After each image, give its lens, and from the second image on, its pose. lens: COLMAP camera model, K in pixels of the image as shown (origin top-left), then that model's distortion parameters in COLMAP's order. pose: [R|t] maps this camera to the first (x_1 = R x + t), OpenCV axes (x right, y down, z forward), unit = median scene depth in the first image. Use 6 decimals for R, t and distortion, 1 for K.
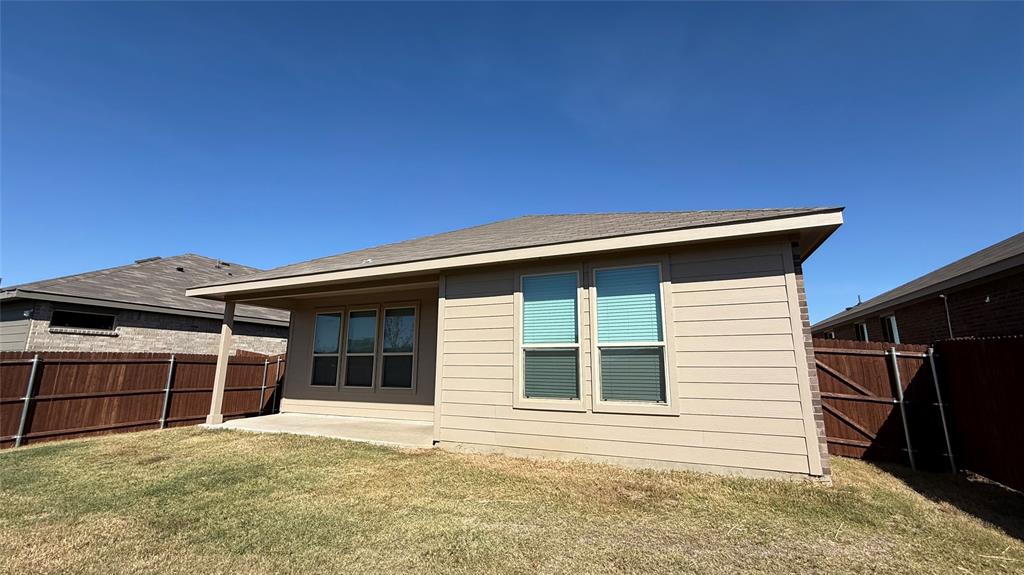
lens RADIAL K [[408.1, 0, 512.0], [0, 408.1, 287.5], [0, 0, 1]] dist [-0.000382, -0.000052]
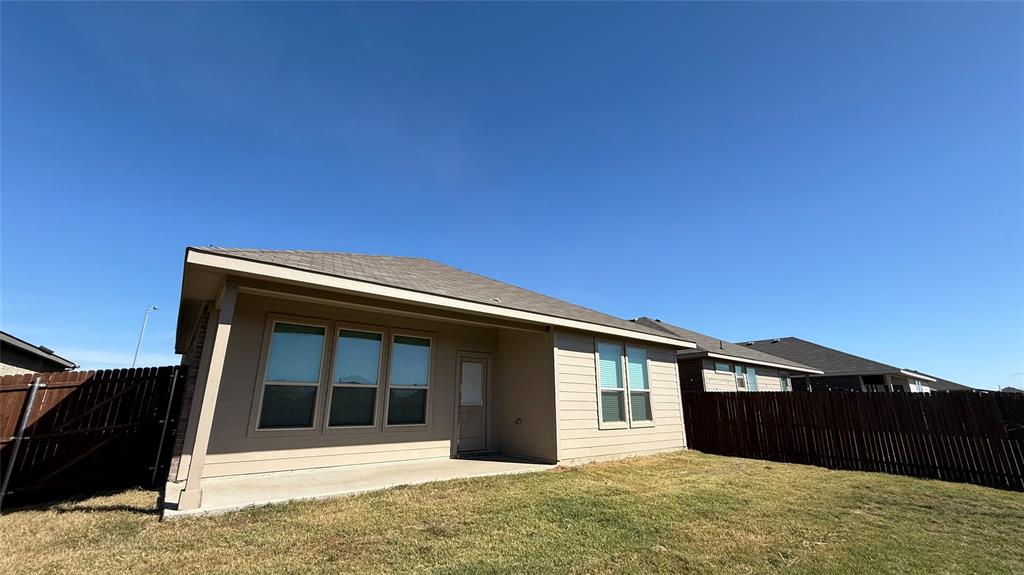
lens RADIAL K [[408.1, 0, 512.0], [0, 408.1, 287.5], [0, 0, 1]] dist [-0.000382, -0.000052]
pose [[0.456226, 0.243689, 0.855847, -1.606553], [-0.172292, 0.967763, -0.183712, 0.118785], [-0.873025, -0.063641, 0.483504, 0.586325]]
